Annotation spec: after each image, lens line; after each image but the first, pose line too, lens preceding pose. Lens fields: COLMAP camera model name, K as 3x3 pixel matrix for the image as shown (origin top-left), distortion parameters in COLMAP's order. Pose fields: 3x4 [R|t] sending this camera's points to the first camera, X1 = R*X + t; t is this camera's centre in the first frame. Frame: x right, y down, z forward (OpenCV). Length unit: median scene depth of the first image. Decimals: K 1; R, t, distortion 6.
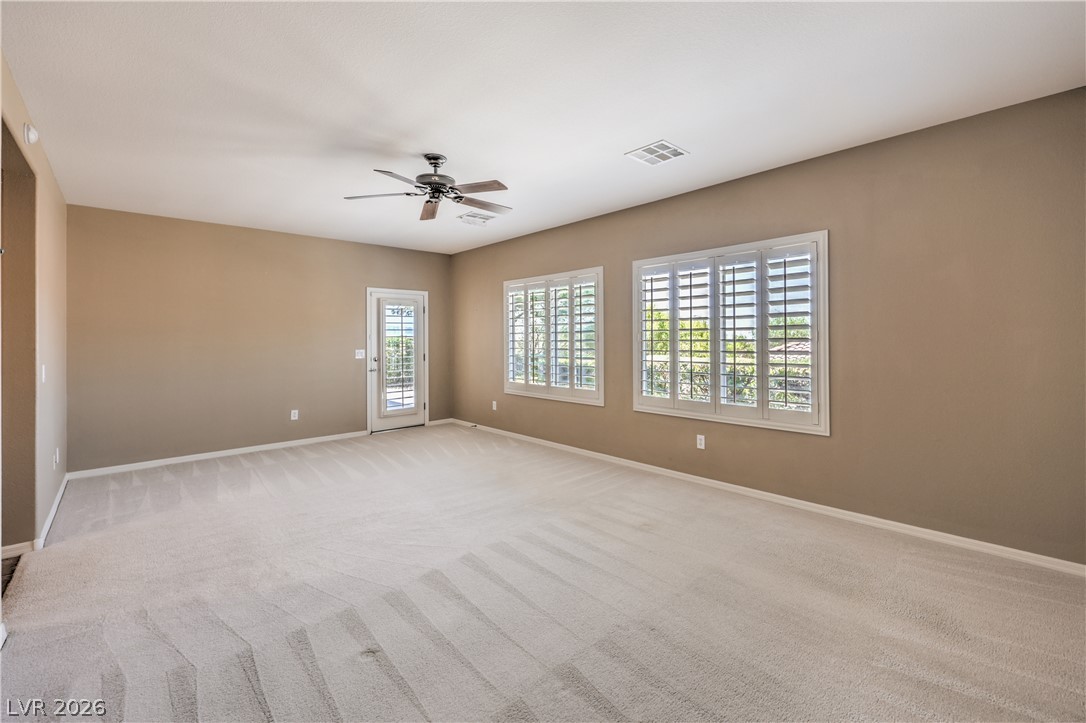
lens RADIAL K [[437.0, 0, 589.6], [0, 437.0, 339.4], [0, 0, 1]] dist [0.000646, 0.000457]
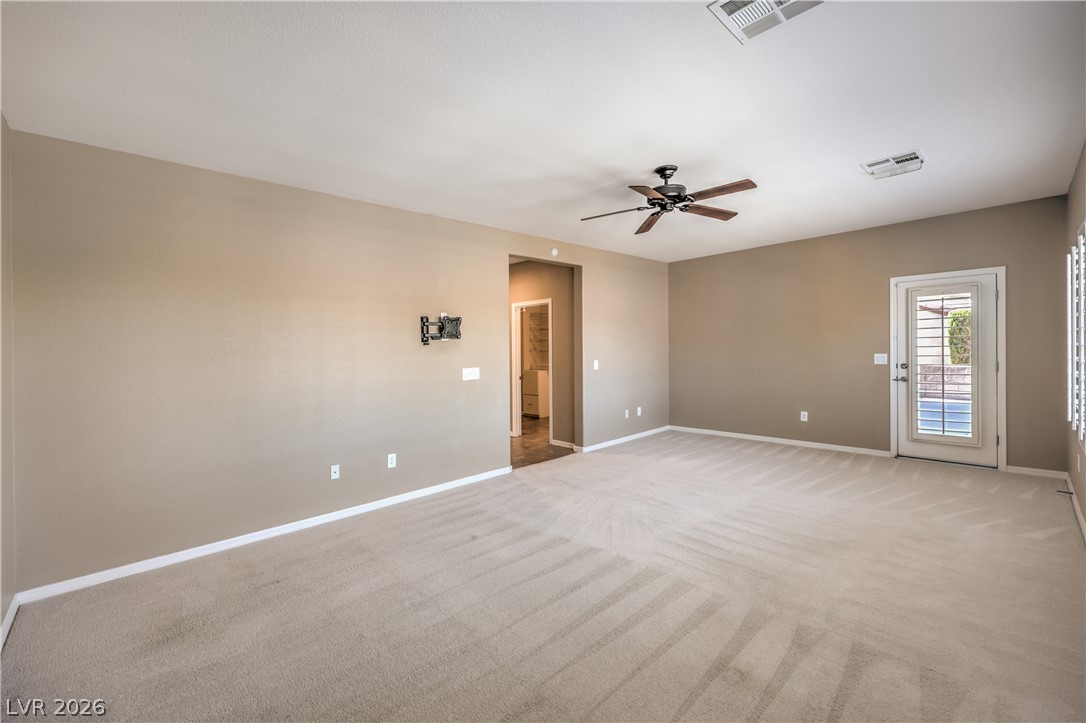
lens RADIAL K [[446.9, 0, 542.1], [0, 446.9, 351.6], [0, 0, 1]] dist [0.001415, 0.000574]
pose [[0.004187, 0.019348, -0.999804, 0.679331], [0.021744, 0.999575, 0.019434, -0.023412], [0.999755, -0.021821, 0.003764, 0.701617]]
